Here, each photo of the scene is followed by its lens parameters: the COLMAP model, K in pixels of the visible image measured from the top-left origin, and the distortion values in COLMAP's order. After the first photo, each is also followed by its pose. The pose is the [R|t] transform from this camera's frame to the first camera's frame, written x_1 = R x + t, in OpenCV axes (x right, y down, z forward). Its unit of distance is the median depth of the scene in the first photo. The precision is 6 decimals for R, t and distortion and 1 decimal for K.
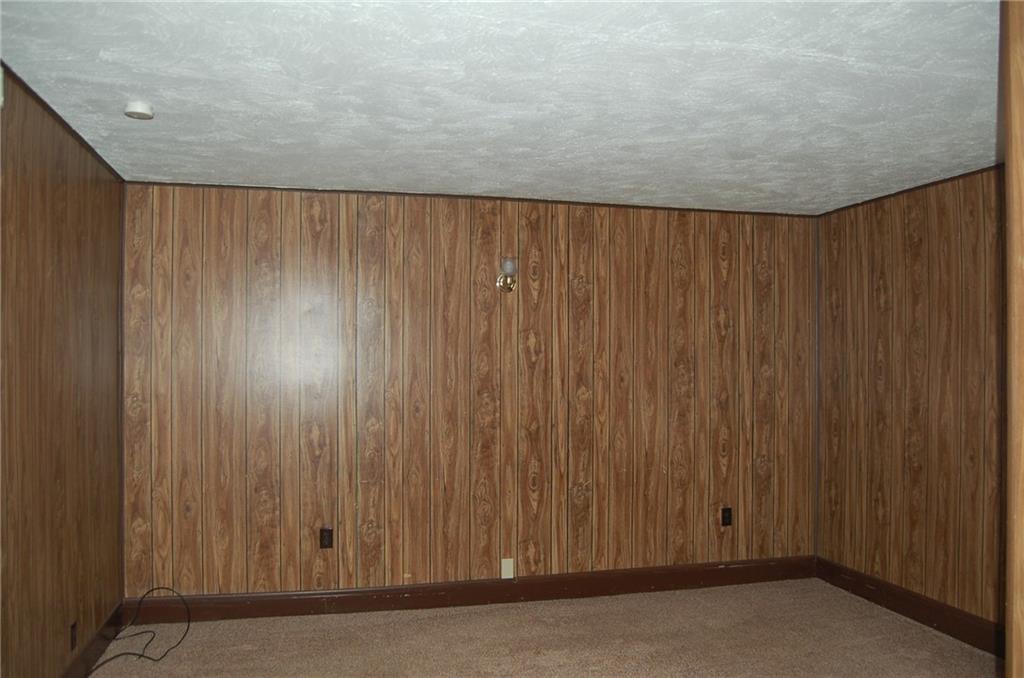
lens RADIAL K [[804.9, 0, 512.7], [0, 804.9, 357.3], [0, 0, 1]] dist [-0.092327, 0.034622]
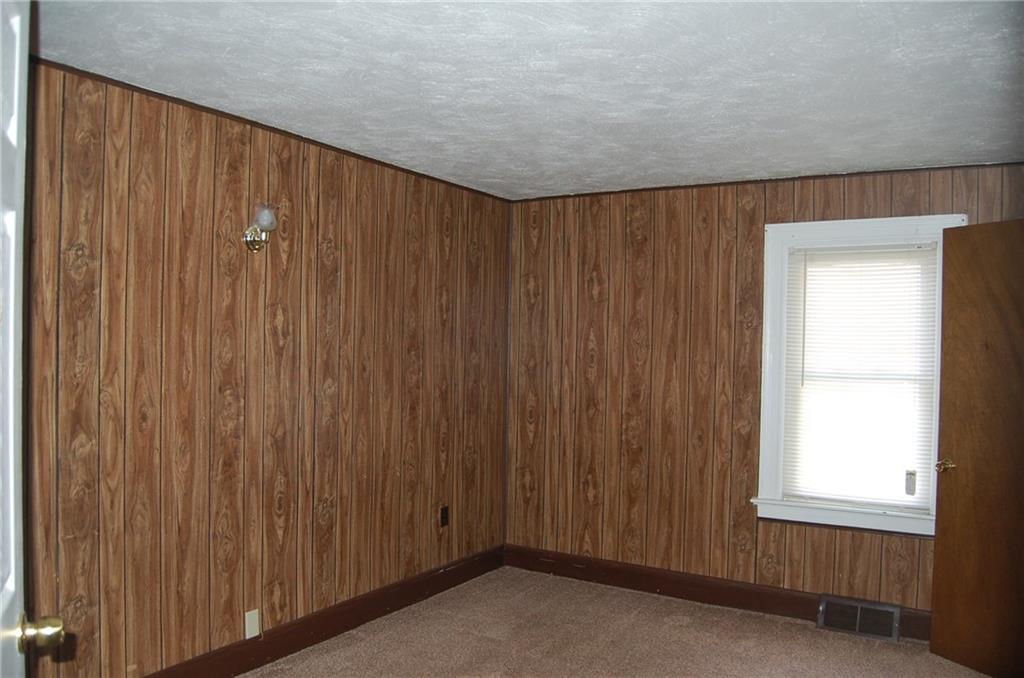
lens RADIAL K [[804.9, 0, 512.7], [0, 804.9, 357.3], [0, 0, 1]] dist [-0.092327, 0.034622]
pose [[0.709970, 0.001062, 0.704231, -0.354346], [-0.019855, 0.999632, 0.018509, -0.002650], [-0.703952, -0.027123, 0.709730, 0.315845]]
